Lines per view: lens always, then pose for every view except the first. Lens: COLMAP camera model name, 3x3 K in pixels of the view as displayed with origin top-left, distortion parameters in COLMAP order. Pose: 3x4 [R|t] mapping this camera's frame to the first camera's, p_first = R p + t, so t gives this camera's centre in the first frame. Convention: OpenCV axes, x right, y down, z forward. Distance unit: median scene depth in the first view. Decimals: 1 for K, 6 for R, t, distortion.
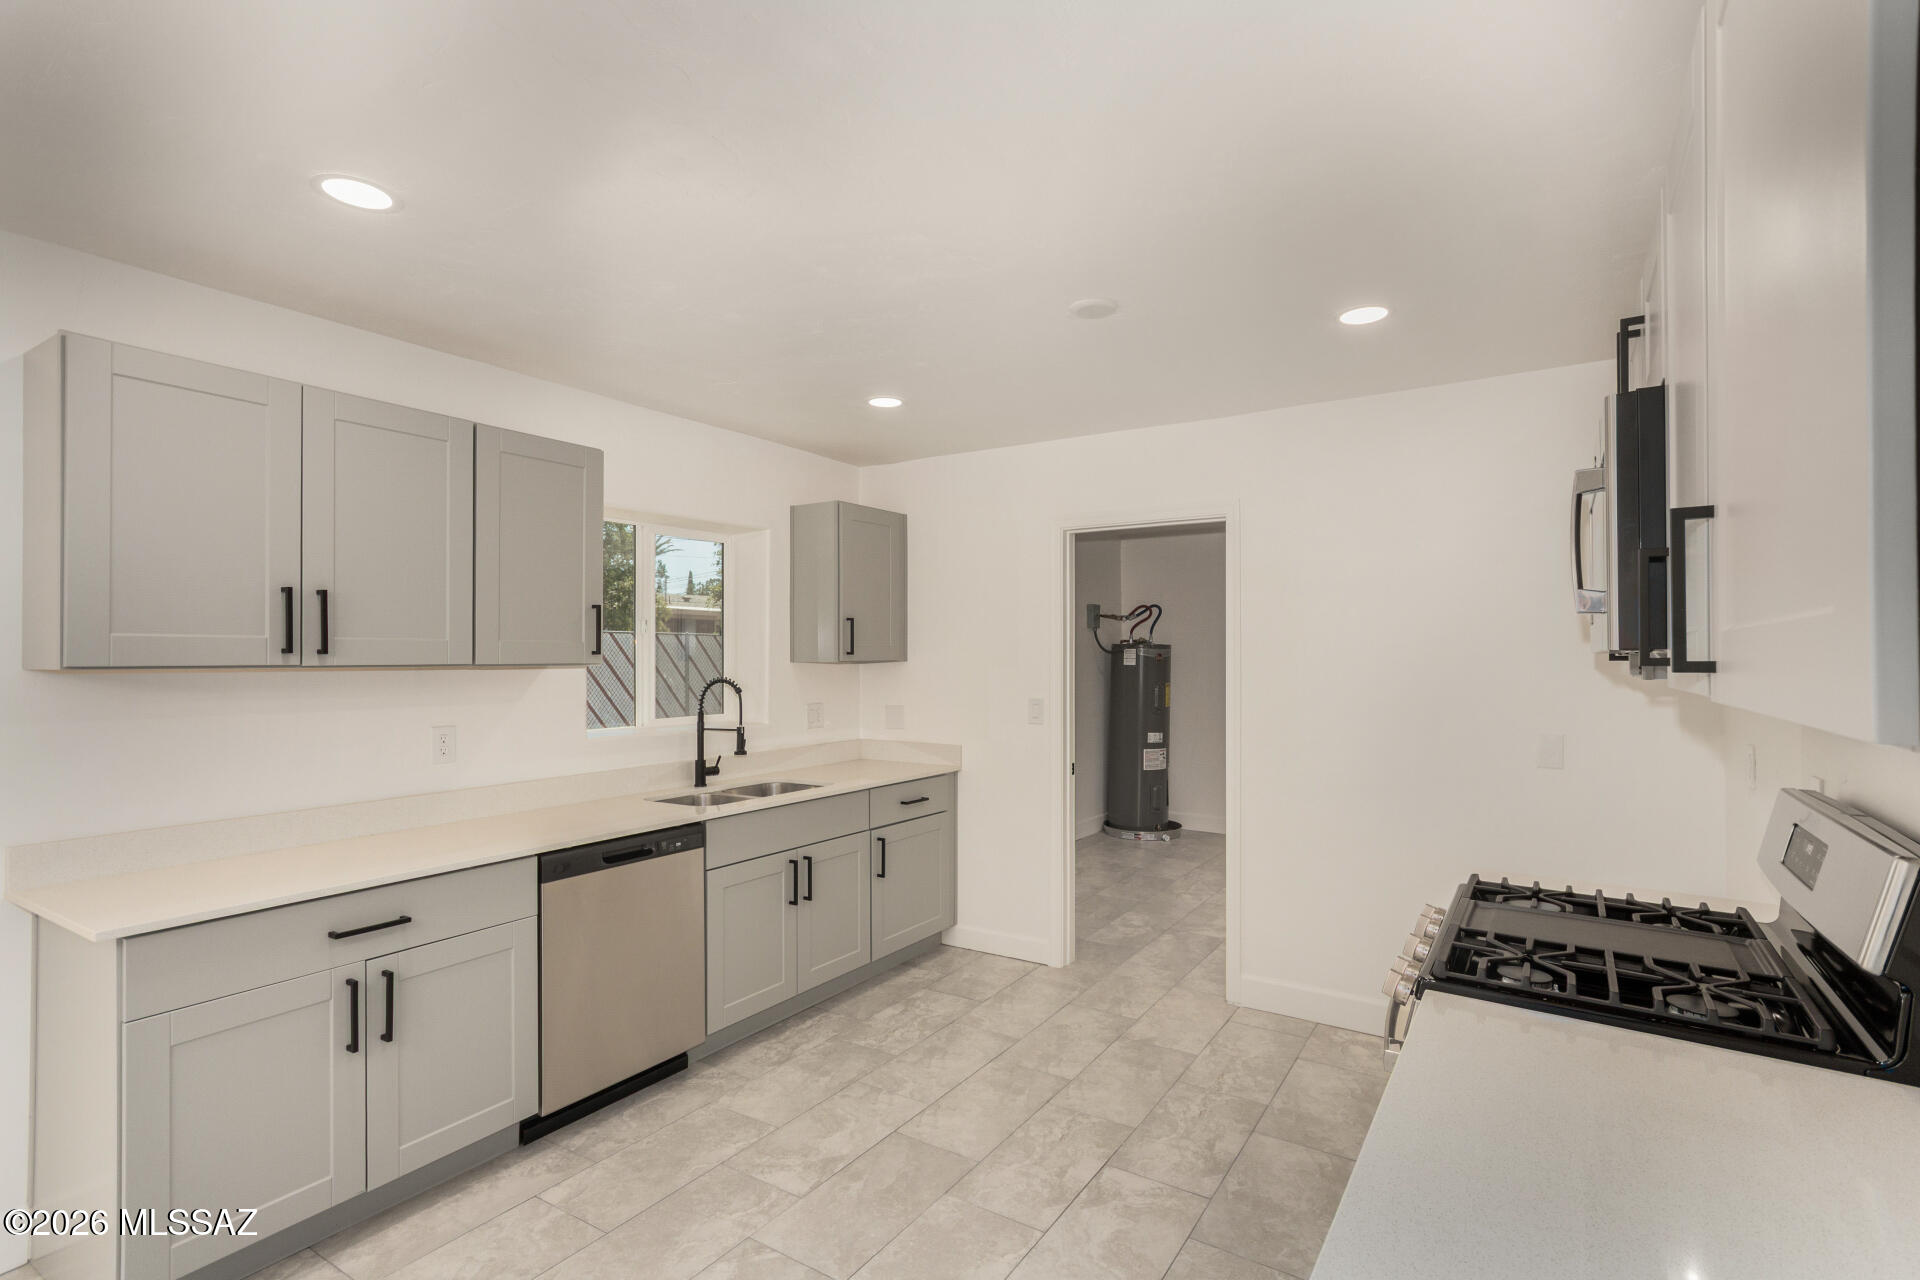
lens RADIAL K [[887.6, 0, 961.3], [0, 887.6, 648.9], [0, 0, 1]] dist [0.003276, 0.000971]
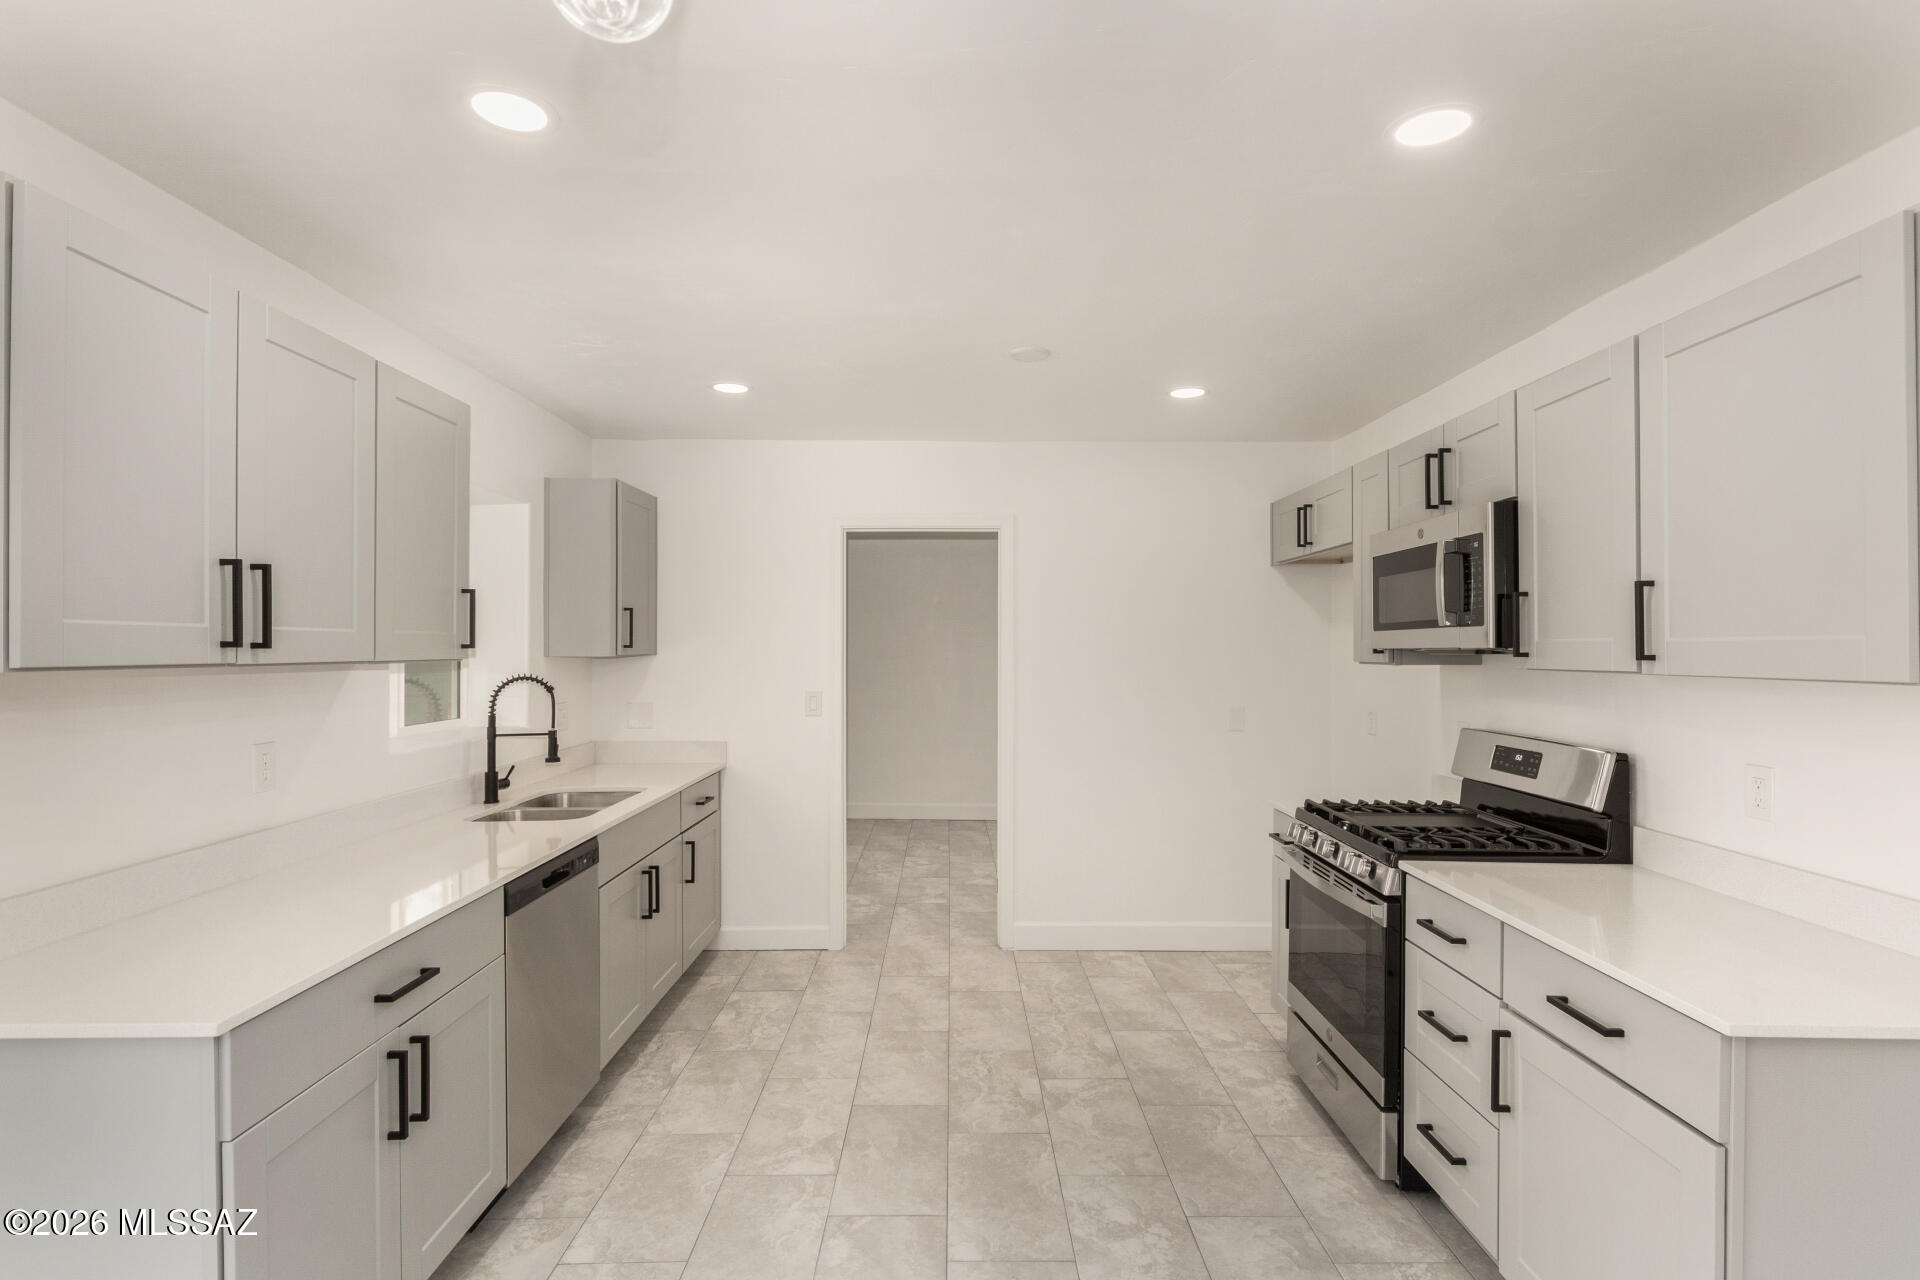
lens RADIAL K [[942.1, 0, 960.0], [0, 942.1, 640.0], [0, 0, 1]] dist [-0.000102, 0.000214]
pose [[0.841642, 0.004509, 0.540017, -0.438256], [-0.005036, 0.999987, -0.000500, -0.002681], [-0.540013, -0.002299, 0.841654, 0.001359]]
